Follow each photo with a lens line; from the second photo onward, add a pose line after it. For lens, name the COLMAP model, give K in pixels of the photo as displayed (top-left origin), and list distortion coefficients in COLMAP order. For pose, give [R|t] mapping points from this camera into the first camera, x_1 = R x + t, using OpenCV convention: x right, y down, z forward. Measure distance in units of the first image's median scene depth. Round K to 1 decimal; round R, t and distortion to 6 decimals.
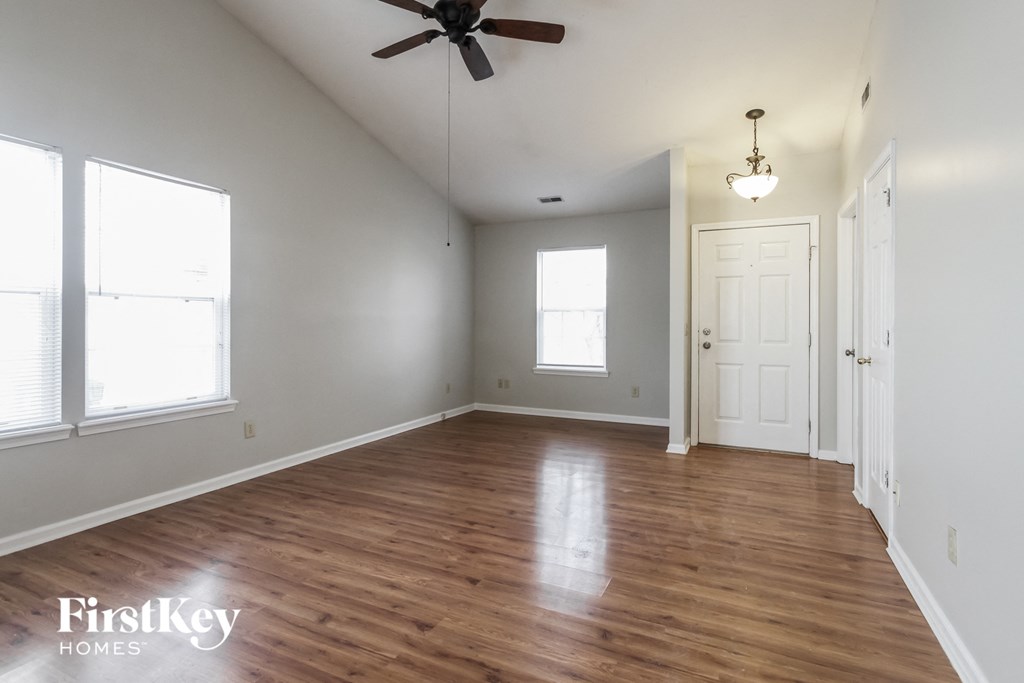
lens RADIAL K [[514.3, 0, 509.9], [0, 514.3, 323.3], [0, 0, 1]] dist [-0.001367, 0.000110]
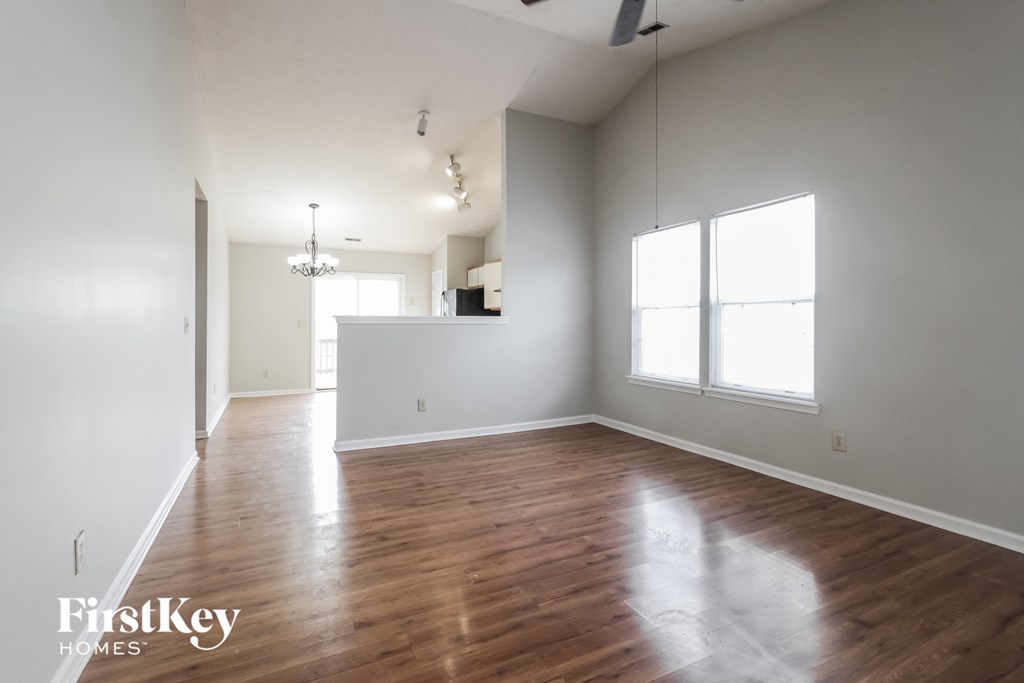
lens RADIAL K [[473.9, 0, 506.9], [0, 473.9, 333.1], [0, 0, 1]] dist [-0.003460, -0.000051]
pose [[-0.616032, 0.016149, -0.787556, 0.712978], [-0.000398, 0.999783, 0.020813, -0.003523], [0.787721, 0.013135, -0.615892, 1.468304]]
